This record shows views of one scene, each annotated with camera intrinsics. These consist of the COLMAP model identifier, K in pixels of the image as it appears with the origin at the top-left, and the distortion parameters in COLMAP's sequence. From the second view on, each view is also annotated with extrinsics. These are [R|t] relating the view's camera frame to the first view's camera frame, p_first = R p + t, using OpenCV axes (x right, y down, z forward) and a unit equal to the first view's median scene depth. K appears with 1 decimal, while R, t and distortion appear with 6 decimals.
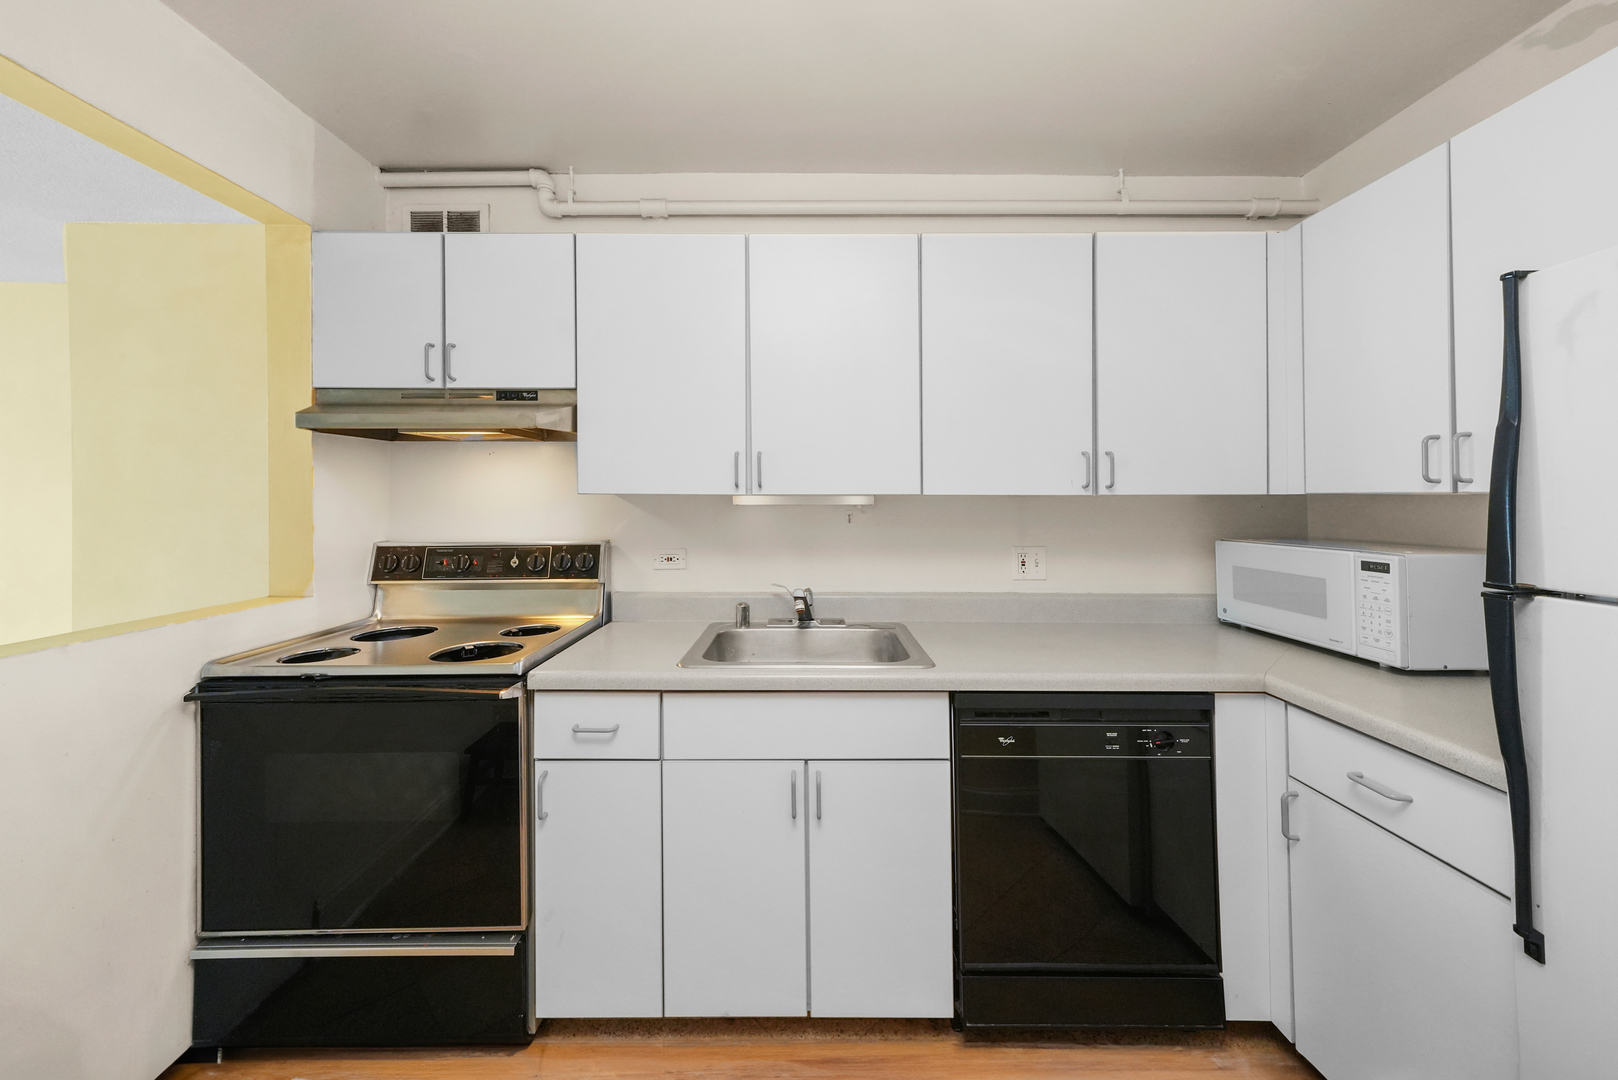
lens RADIAL K [[610.7, 0, 803.7], [0, 610.7, 496.6], [0, 0, 1]] dist [0.002004, -0.000043]
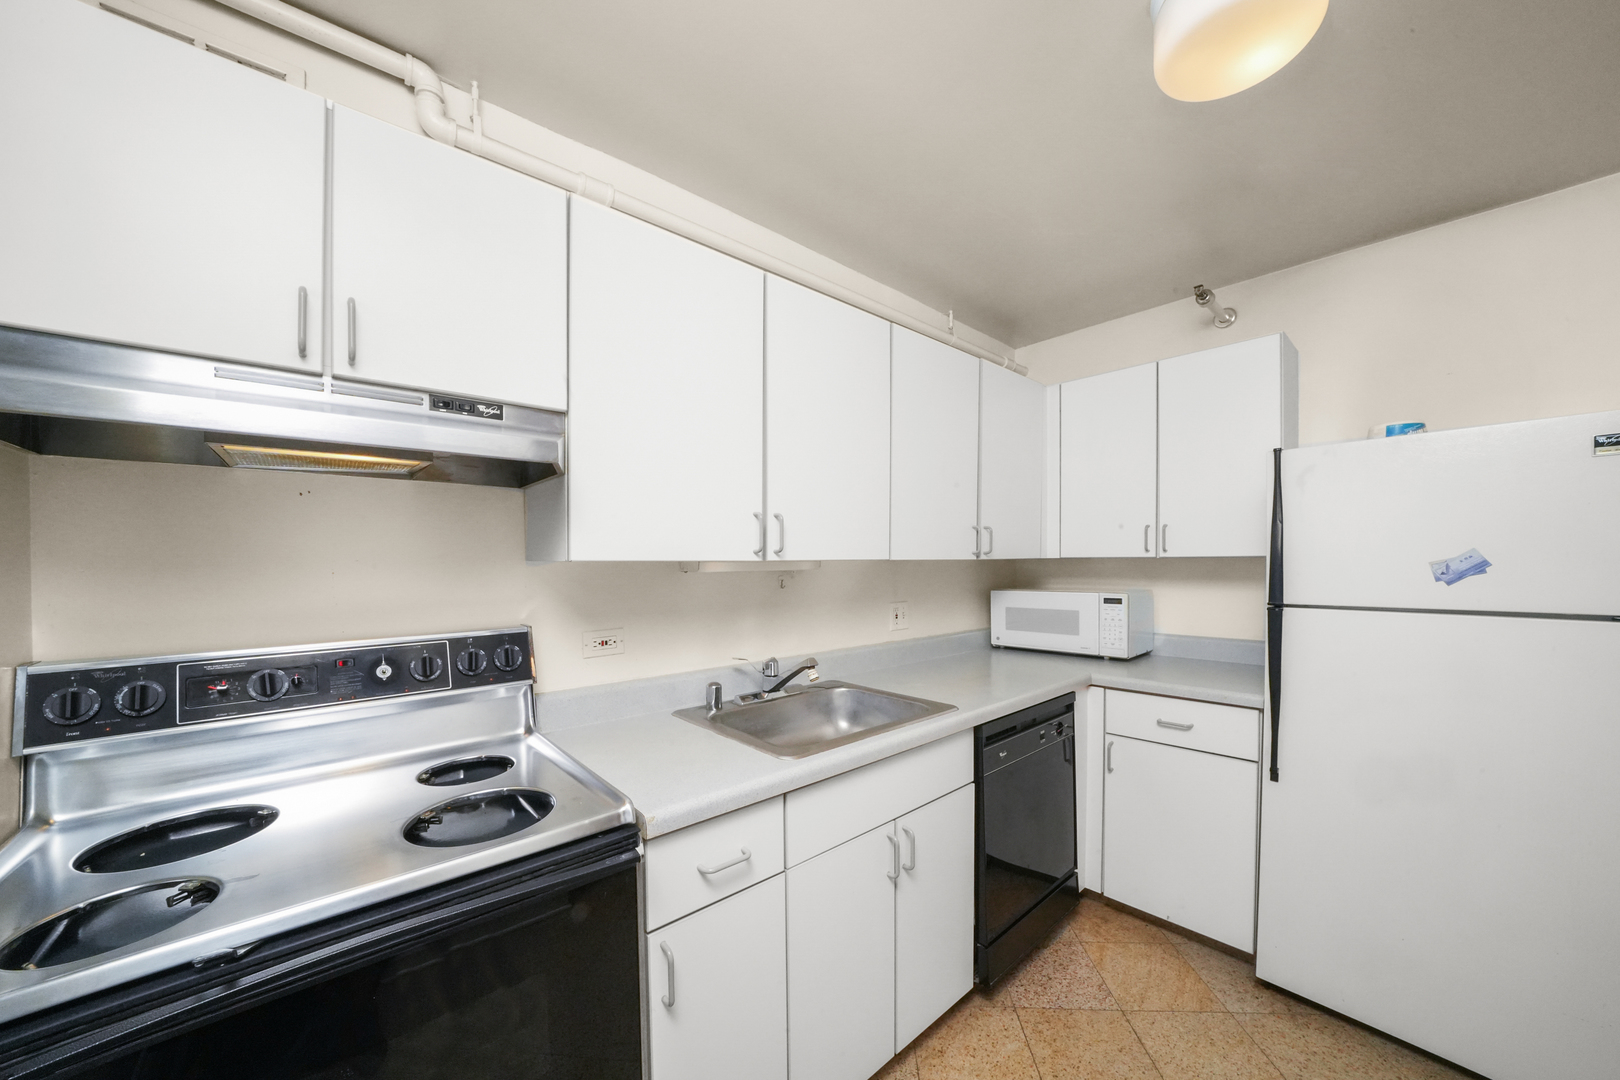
lens RADIAL K [[578.3, 0, 814.4], [0, 578.3, 571.8], [0, 0, 1]] dist [-0.017994, 0.001248]
pose [[0.740370, -0.018991, 0.671932, -0.607302], [0.007151, 0.999767, 0.020378, -0.003235], [-0.672162, -0.010282, 0.740333, 0.311636]]
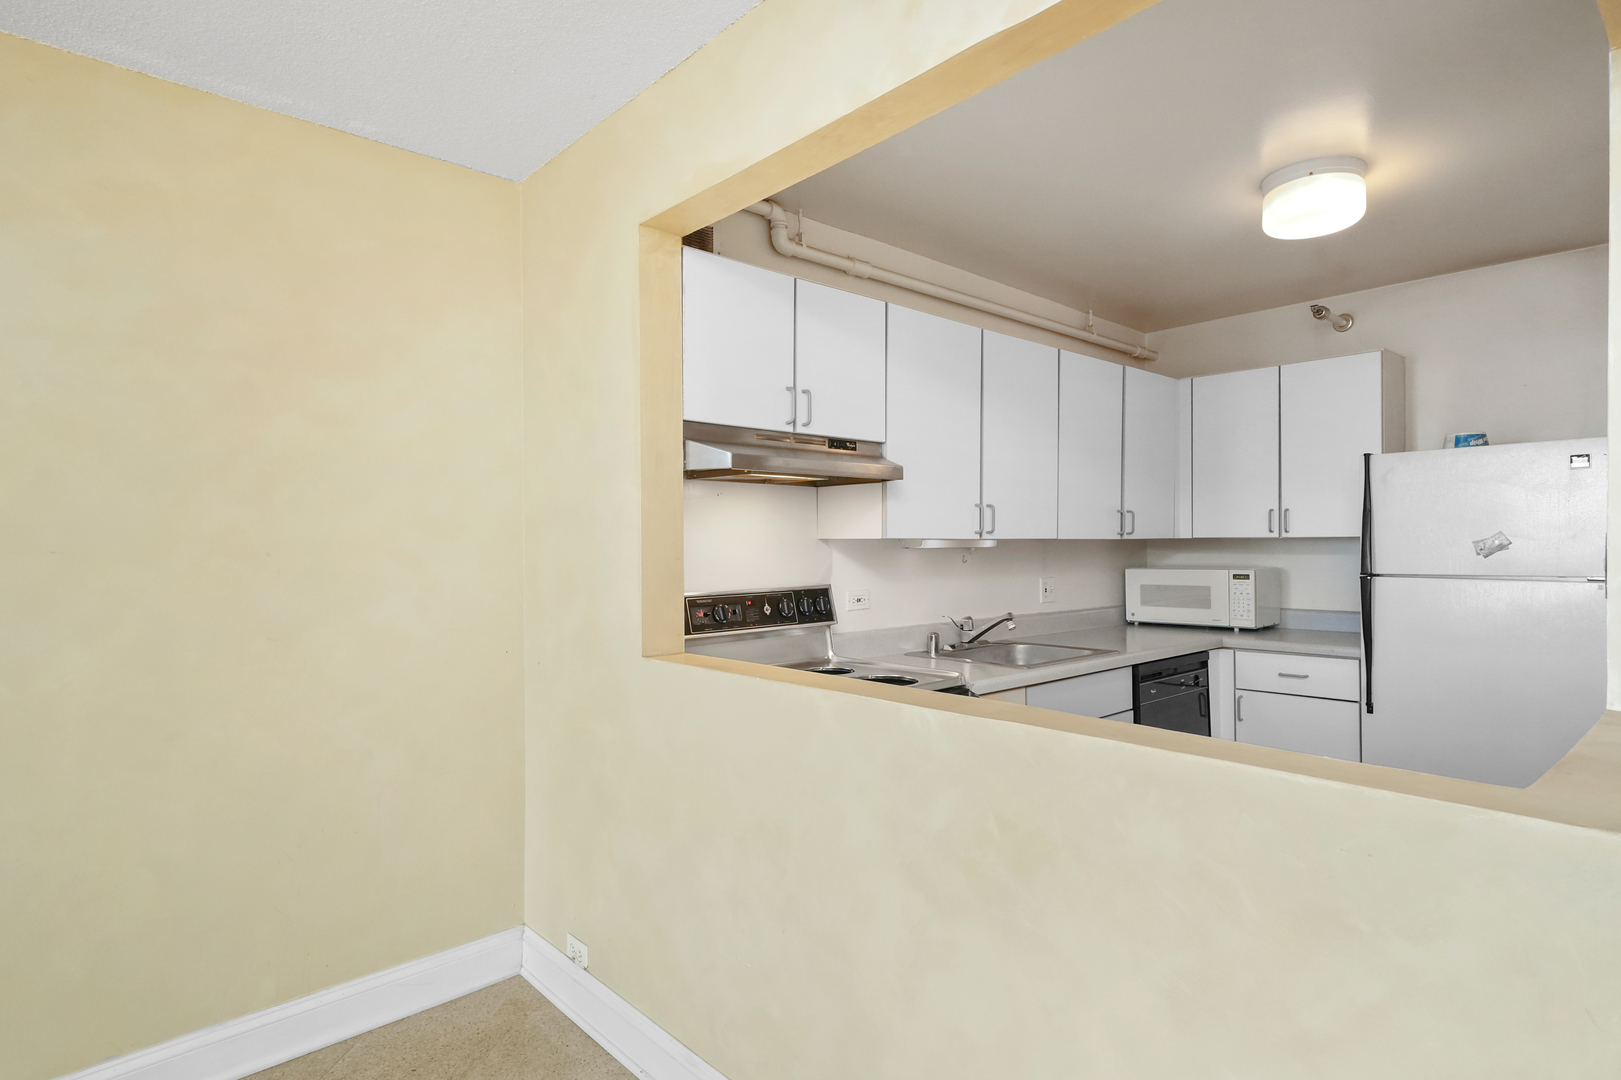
lens RADIAL K [[869.3, 0, 813.1], [0, 869.3, 538.9], [0, 0, 1]] dist [0.018196, 0.000434]
pose [[0.733595, -0.001430, 0.679585, -1.523062], [0.004245, 0.999988, -0.002478, -0.000128], [-0.679574, 0.004703, 0.733592, -0.061032]]
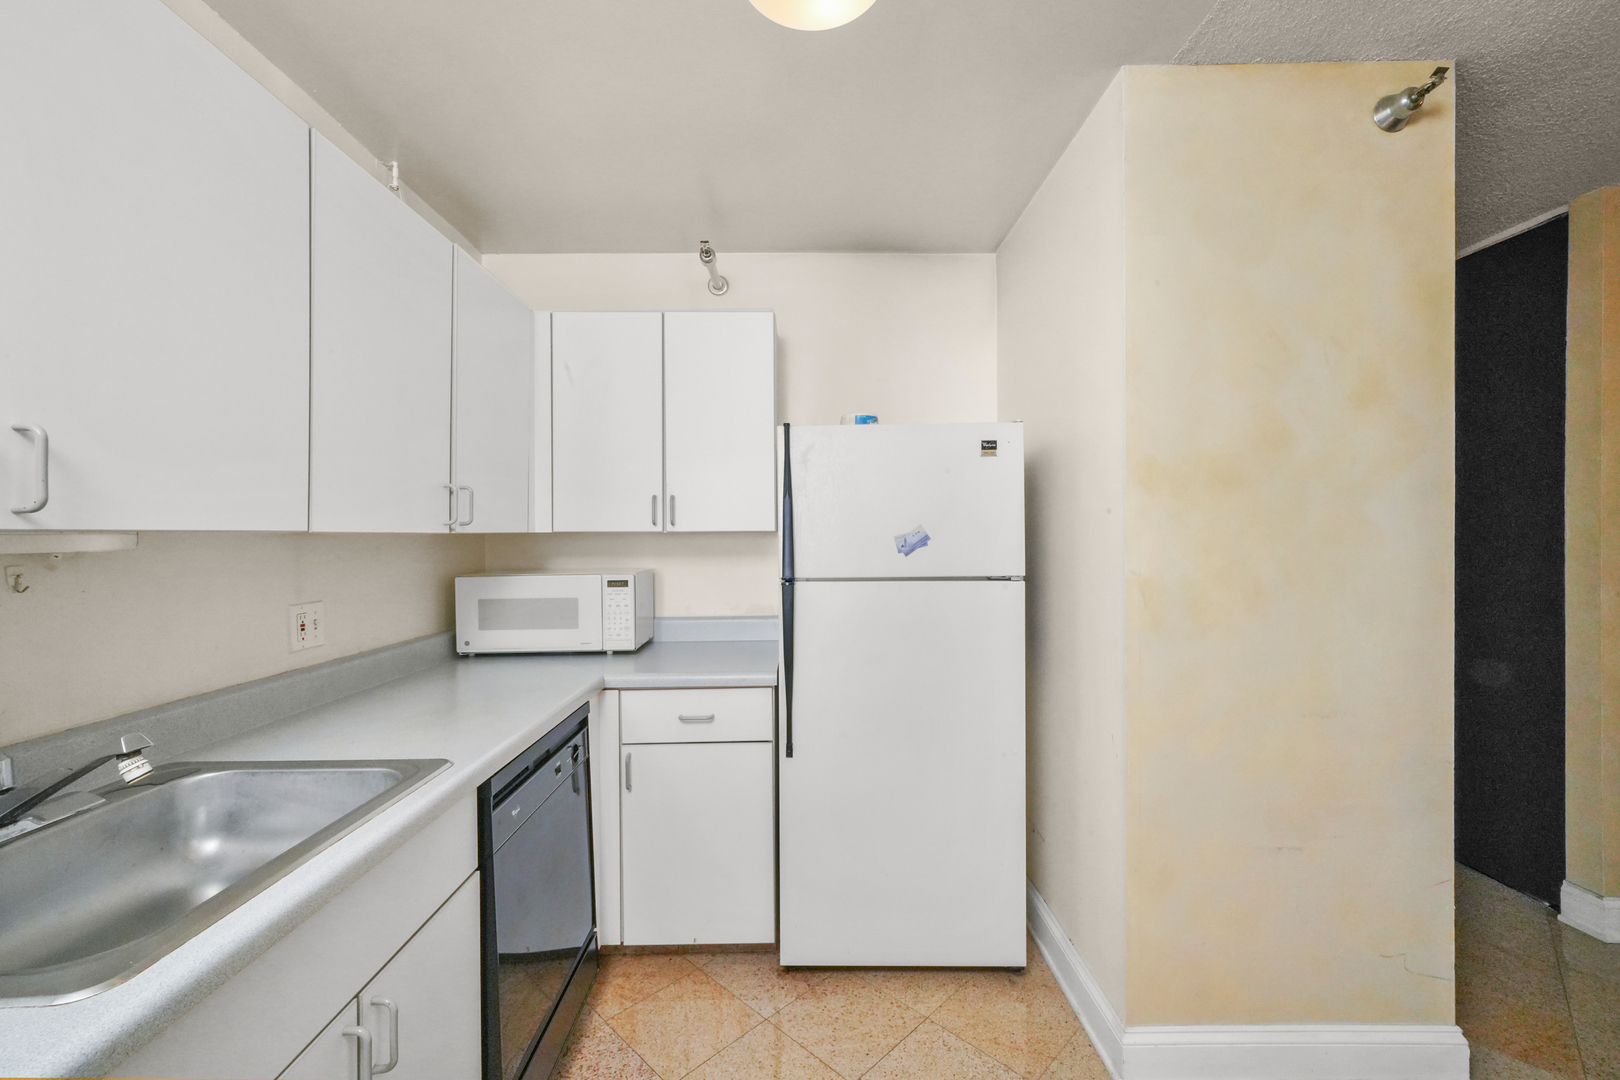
lens RADIAL K [[670.3, 0, 807.8], [0, 670.3, 537.9], [0, 0, 1]] dist [-0.002321, 0.002142]
pose [[-0.016131, -0.005107, 0.999857, -0.515923], [0.003582, 0.999980, 0.005166, 0.001978], [-0.999863, 0.003665, -0.016113, 0.480123]]
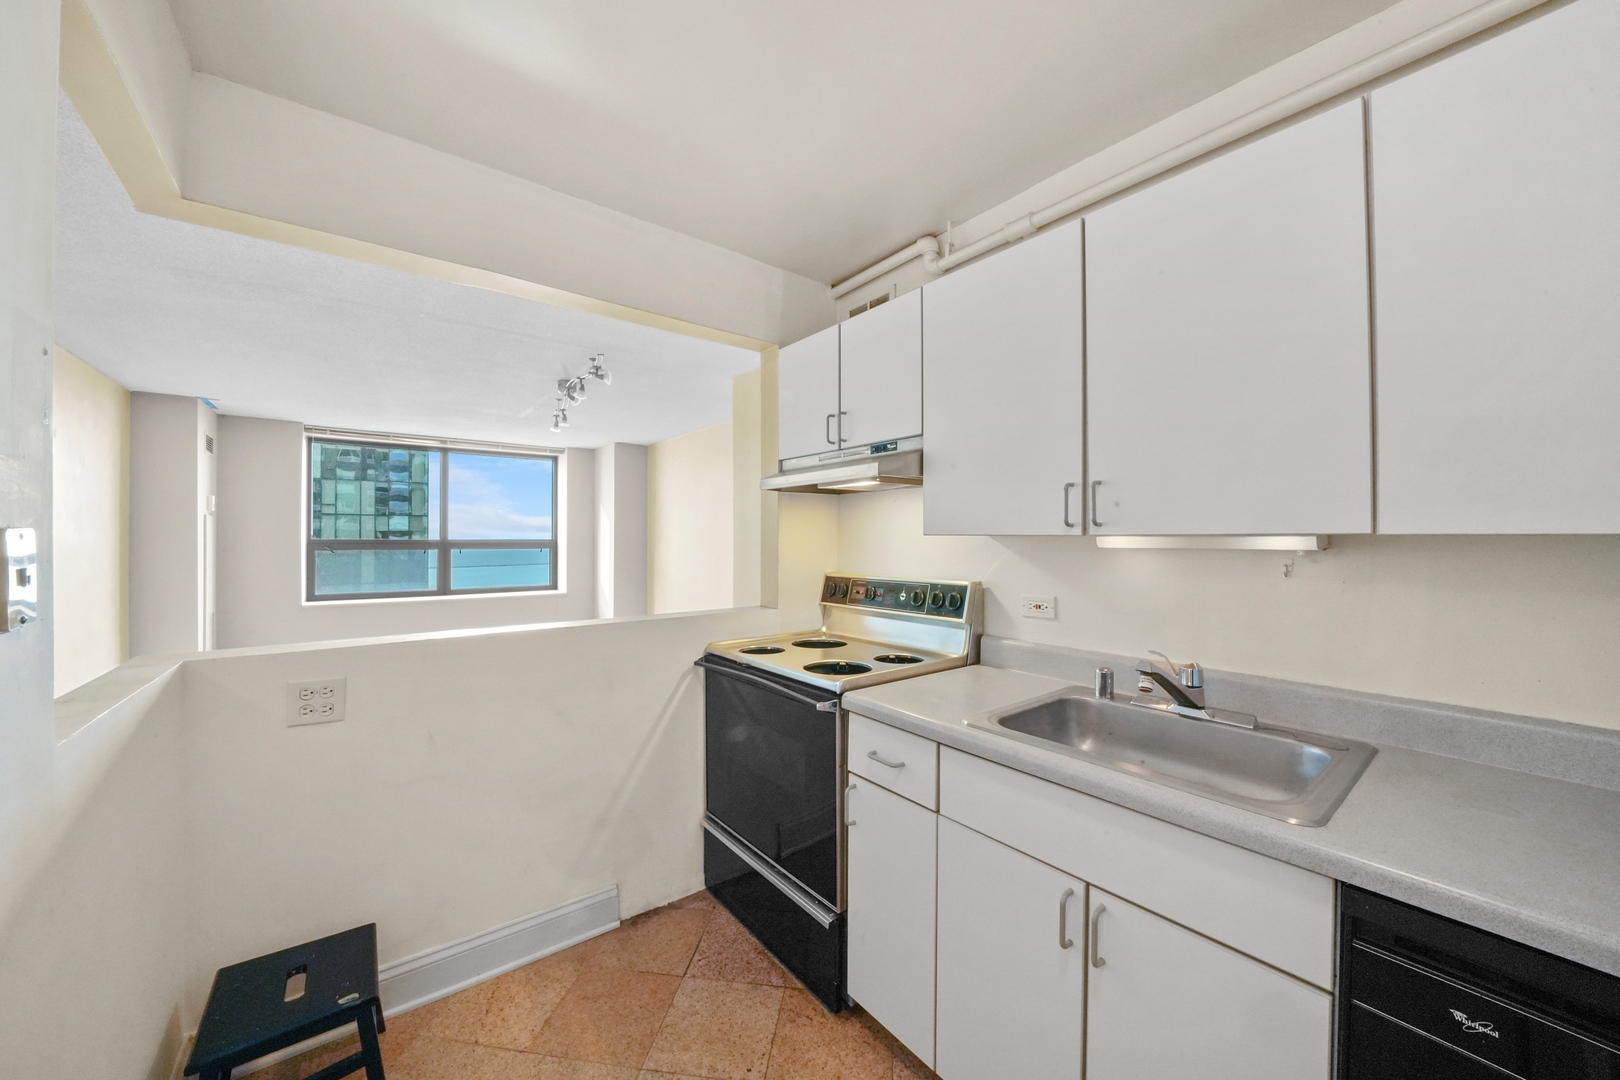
lens RADIAL K [[578.3, 0, 800.4], [0, 578.3, 540.9], [0, 0, 1]] dist [-0.017994, 0.001248]
pose [[0.618283, 0.003904, -0.785946, 0.272950], [-0.002093, 0.999992, 0.003320, 0.002909], [0.785953, -0.000408, 0.618286, 0.222831]]
